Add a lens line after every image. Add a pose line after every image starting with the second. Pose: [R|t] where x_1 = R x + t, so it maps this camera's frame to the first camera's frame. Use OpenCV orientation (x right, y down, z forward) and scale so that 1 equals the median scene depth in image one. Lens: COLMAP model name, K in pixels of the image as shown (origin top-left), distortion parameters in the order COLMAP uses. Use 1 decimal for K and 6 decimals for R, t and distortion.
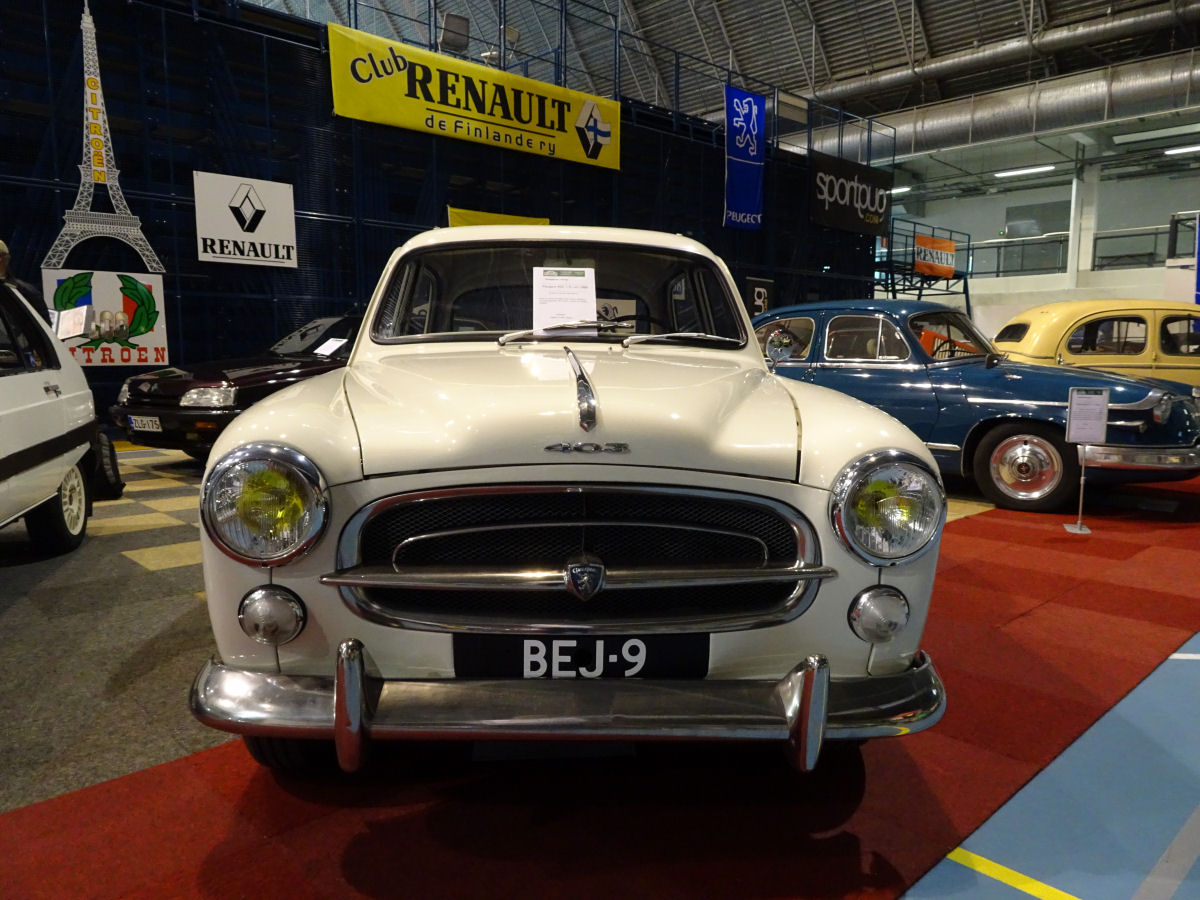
lens RADIAL K [[847.8, 0, 600.0], [0, 847.8, 450.0], [0, 0, 1]] dist [0.008857, -0.000171]
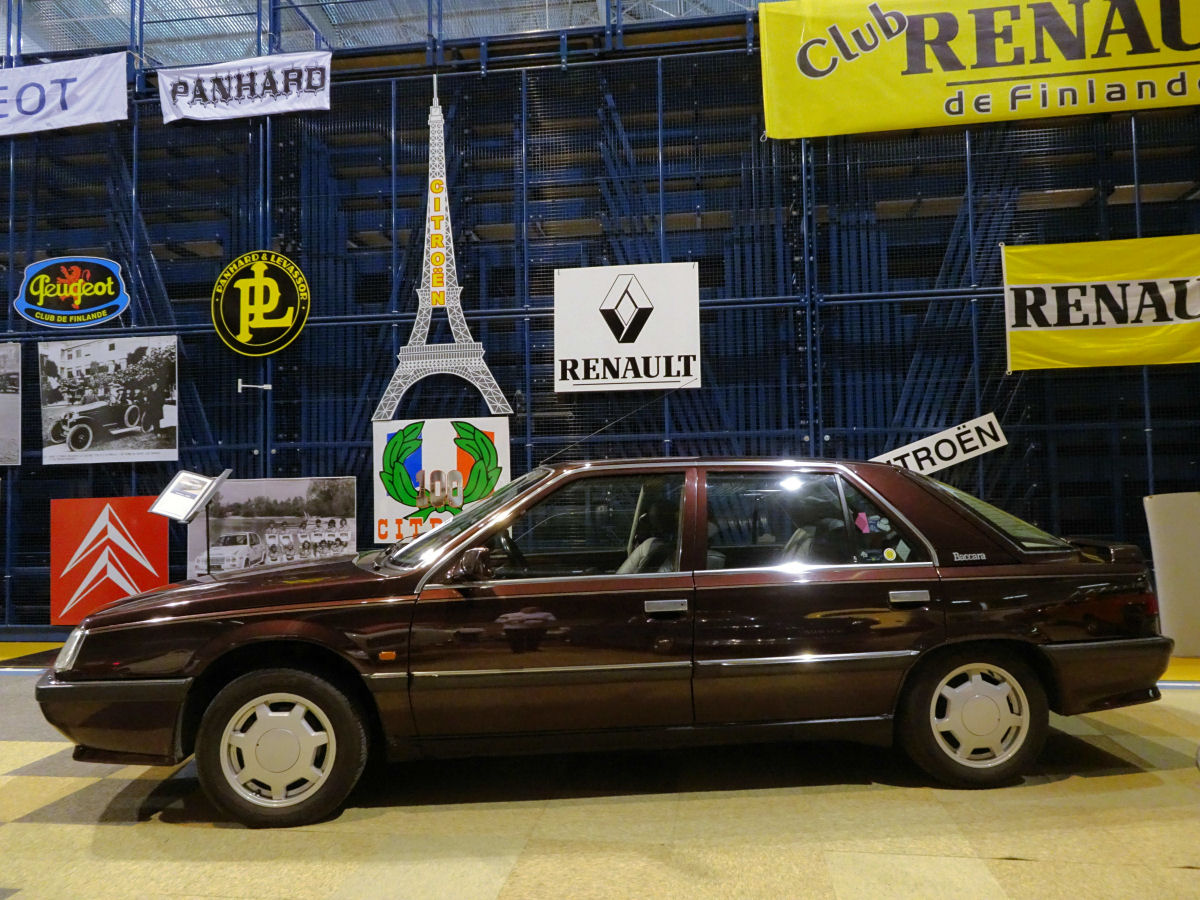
lens RADIAL K [[847.8, 0, 600.0], [0, 847.8, 450.0], [0, 0, 1]] dist [0.008857, -0.000171]
pose [[0.622433, -0.050452, -0.781046, 0.091528], [-0.073969, 0.989662, -0.122875, -0.091465], [0.779170, 0.134255, 0.612266, 0.598471]]
